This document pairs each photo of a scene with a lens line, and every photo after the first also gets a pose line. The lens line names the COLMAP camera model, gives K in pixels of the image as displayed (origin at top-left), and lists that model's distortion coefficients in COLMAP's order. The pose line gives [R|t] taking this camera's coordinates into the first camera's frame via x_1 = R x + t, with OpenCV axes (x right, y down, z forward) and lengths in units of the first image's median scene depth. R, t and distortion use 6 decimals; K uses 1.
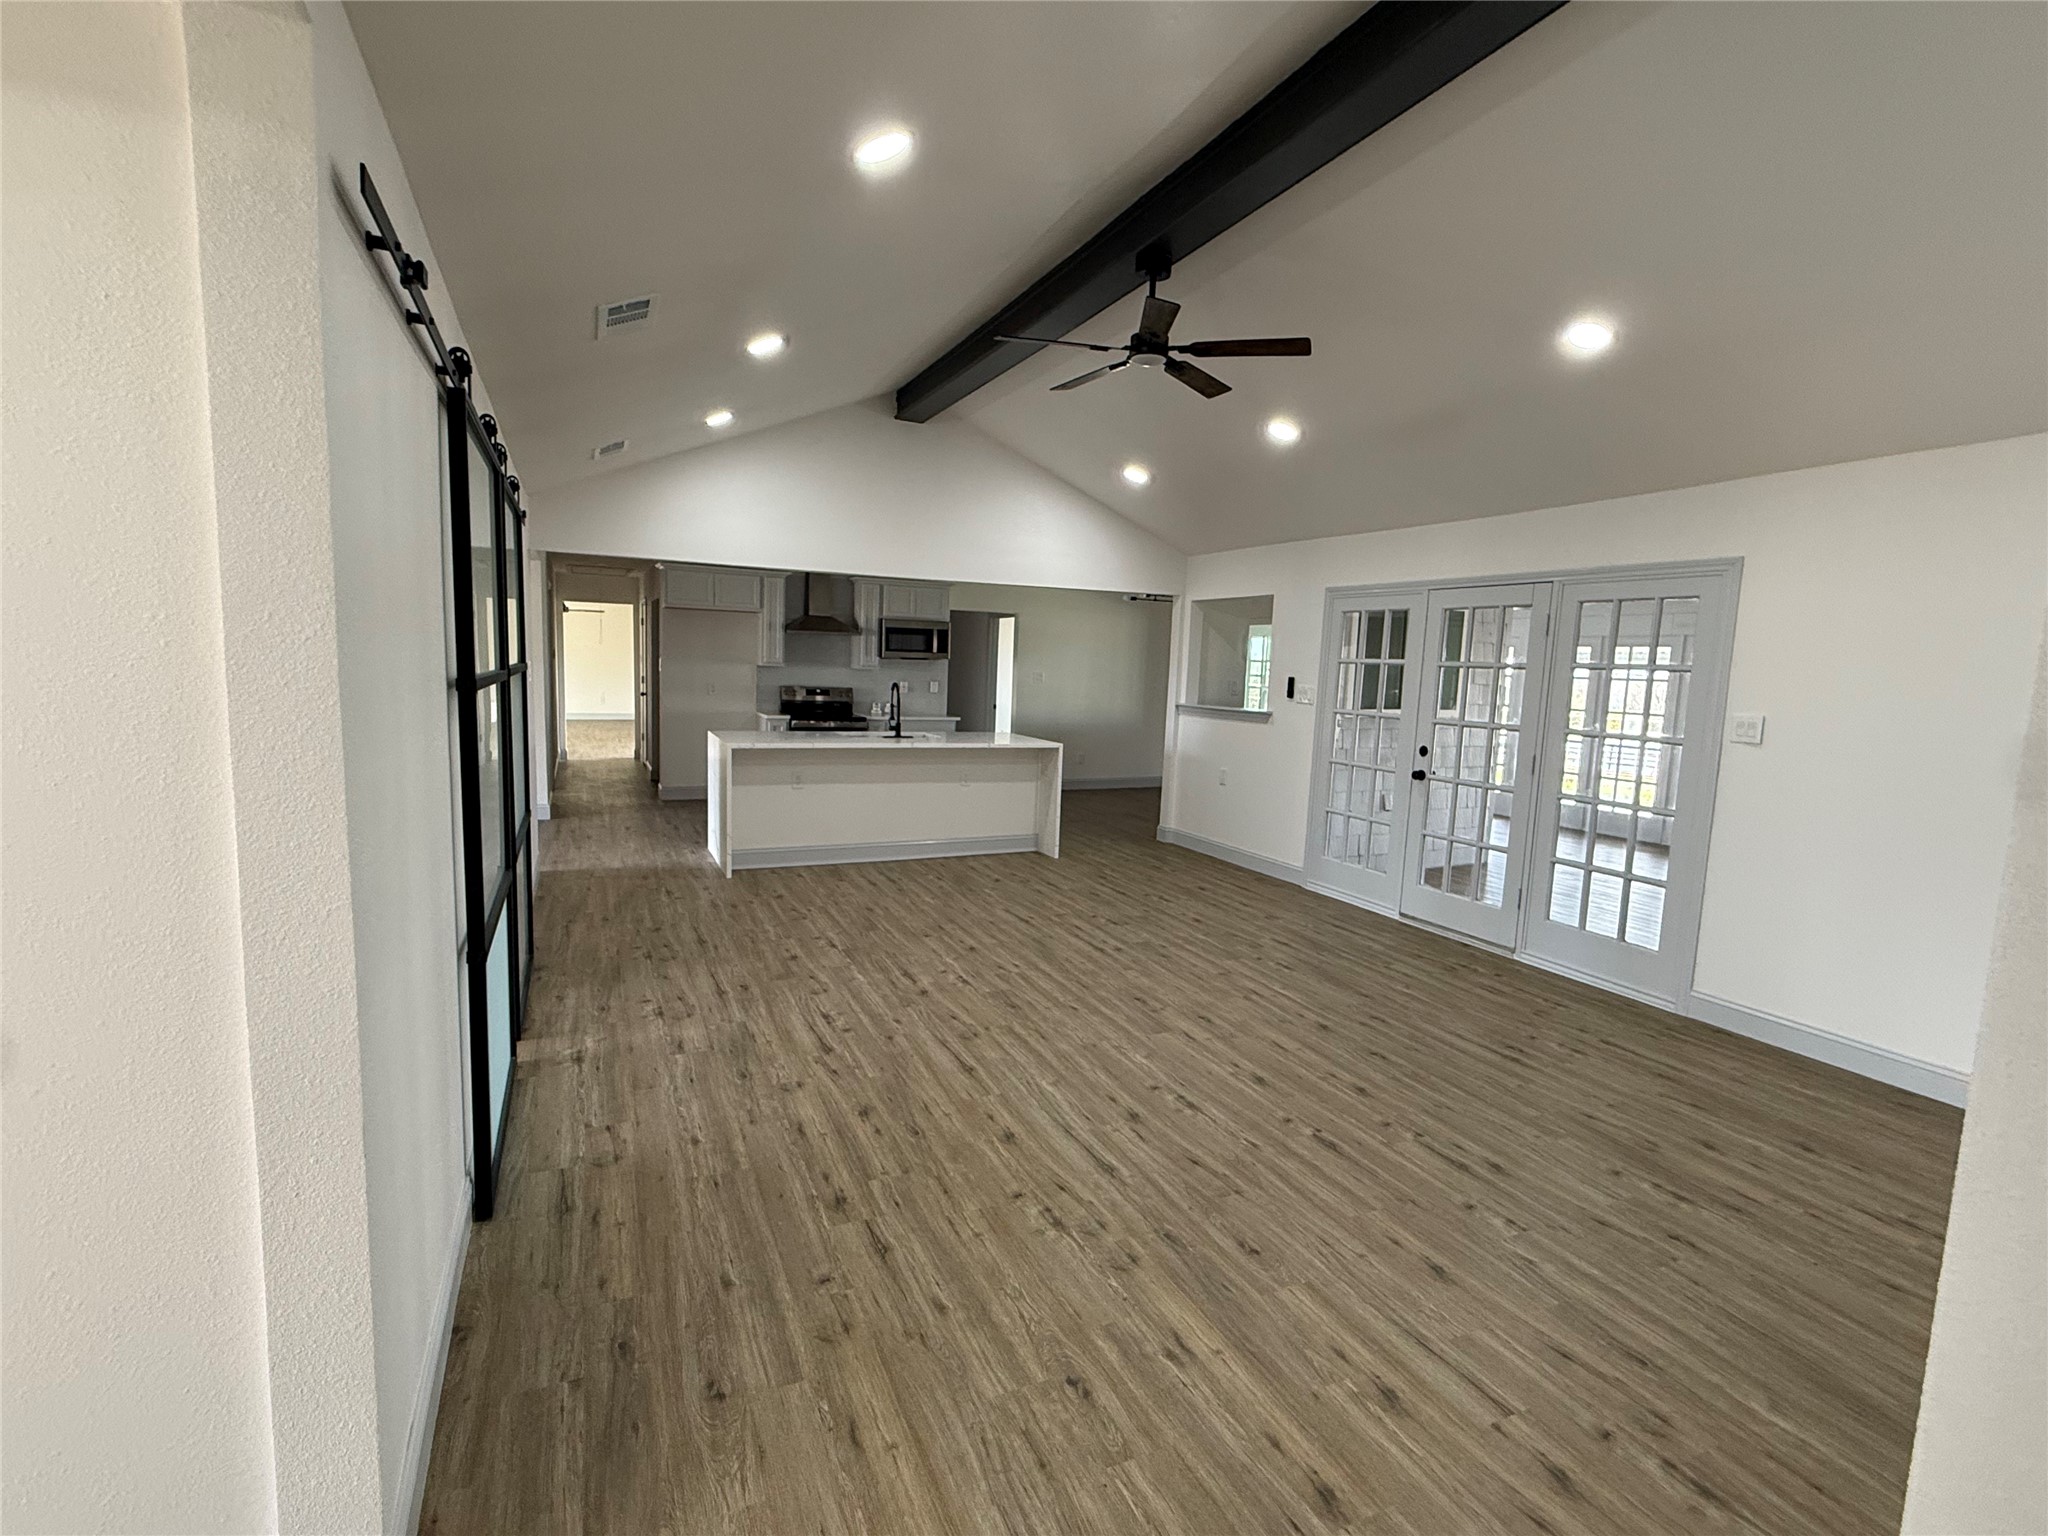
lens RADIAL K [[947.3, 0, 1024.0], [0, 947.3, 768.0], [0, 0, 1]] dist [0.001223, -0.000025]
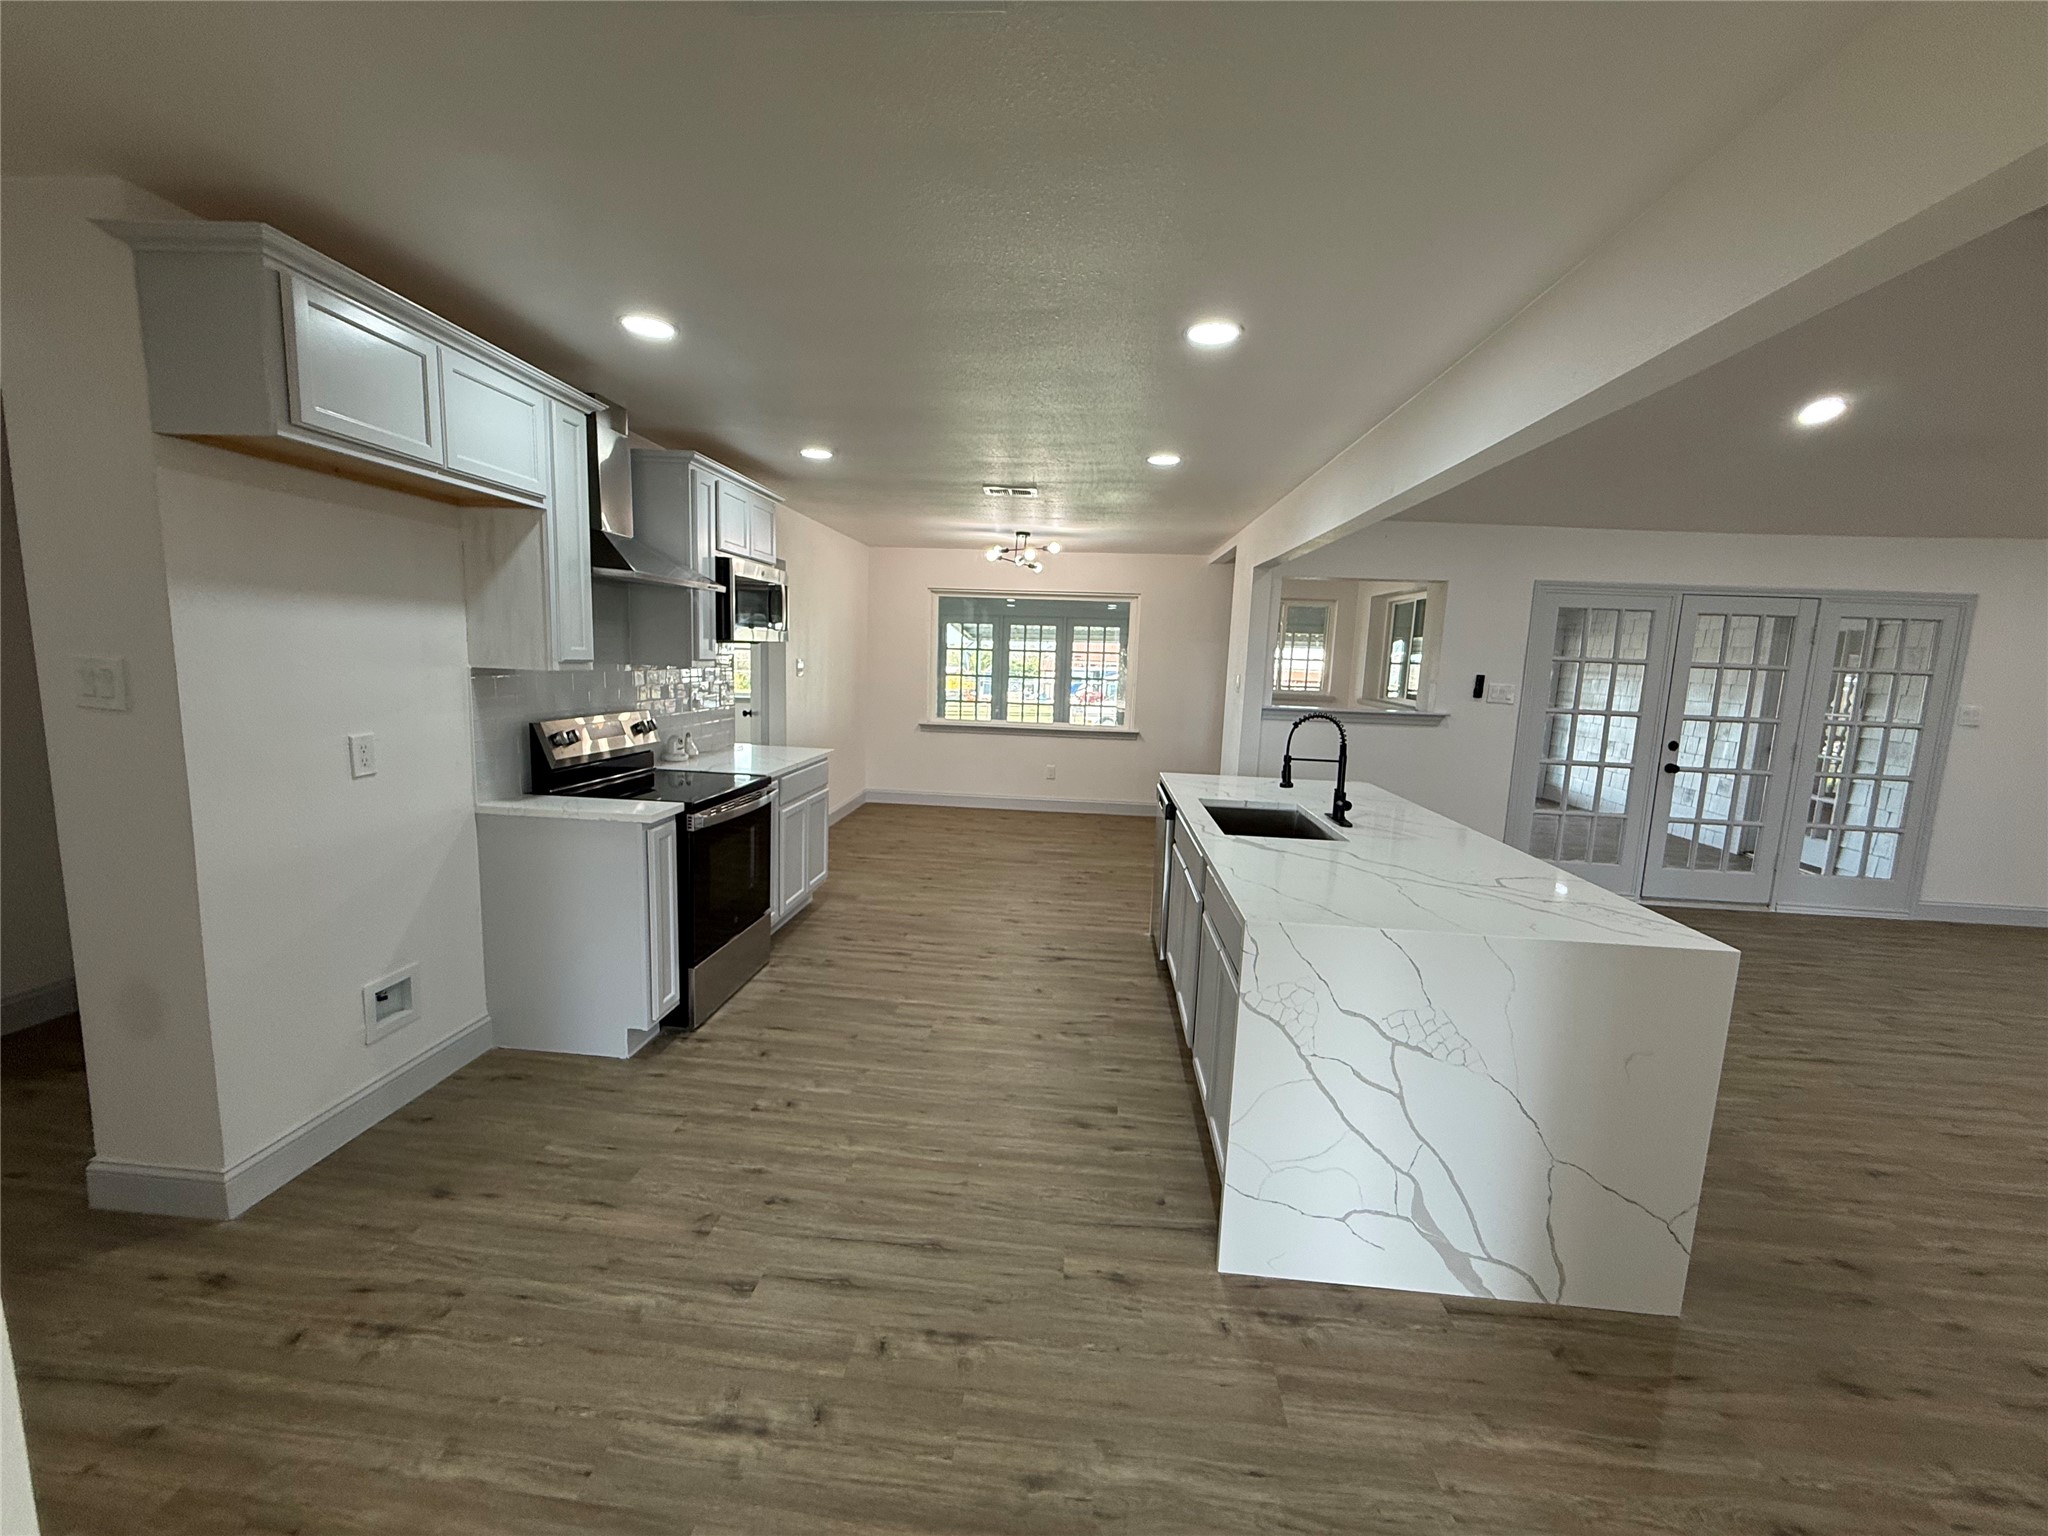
lens RADIAL K [[812.6, 0, 1024.0], [0, 812.6, 768.0], [0, 0, 1]] dist [-0.013008, 0.000038]
pose [[0.500491, -0.132715, 0.855509, -0.735522], [0.079209, 0.991055, 0.107403, -0.150812], [-0.862110, 0.014010, 0.506527, 1.183998]]
